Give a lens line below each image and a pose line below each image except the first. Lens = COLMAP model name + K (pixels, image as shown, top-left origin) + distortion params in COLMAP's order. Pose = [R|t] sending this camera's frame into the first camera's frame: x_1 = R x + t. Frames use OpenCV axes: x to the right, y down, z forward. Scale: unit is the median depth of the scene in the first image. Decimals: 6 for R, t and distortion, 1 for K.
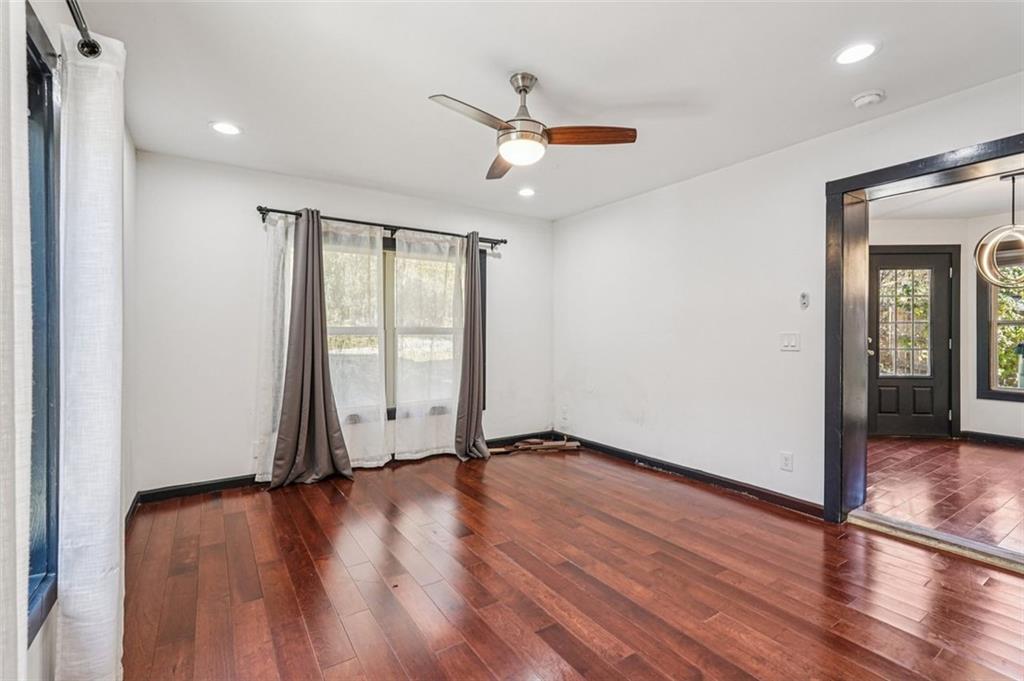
lens RADIAL K [[456.7, 0, 511.8], [0, 456.7, 332.0], [0, 0, 1]] dist [-0.007479, 0.003824]
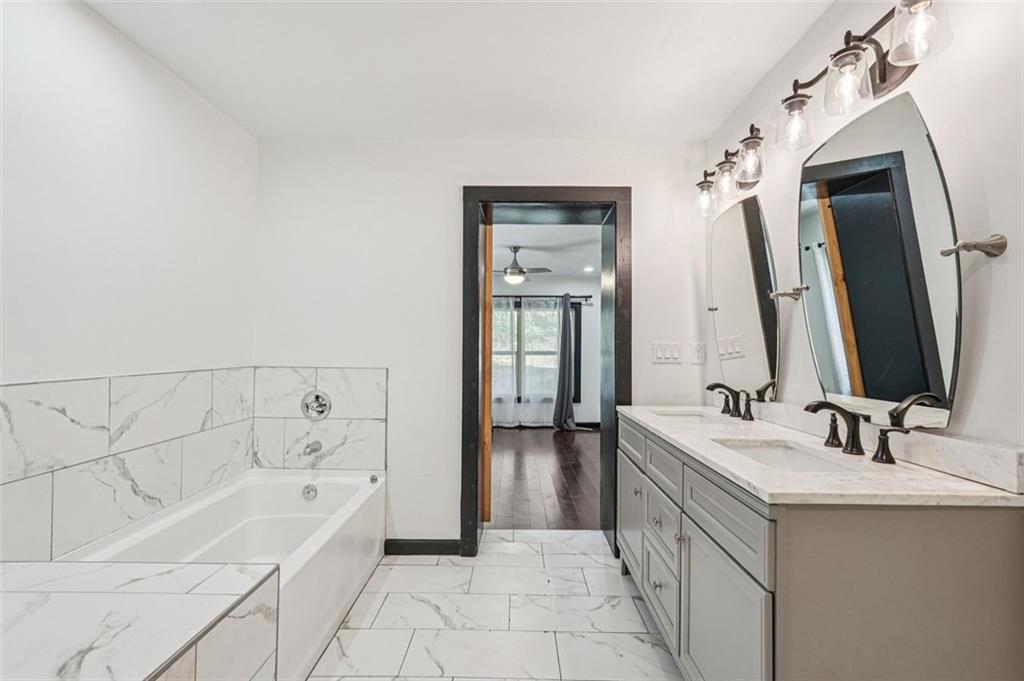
lens RADIAL K [[456.7, 0, 504.9], [0, 456.7, 343.1], [0, 0, 1]] dist [-0.007479, 0.003824]
pose [[0.819496, -0.004993, -0.573063, 0.702453], [-0.004552, 0.999874, -0.015221, -0.014411], [0.573067, 0.015082, 0.819370, -0.492997]]
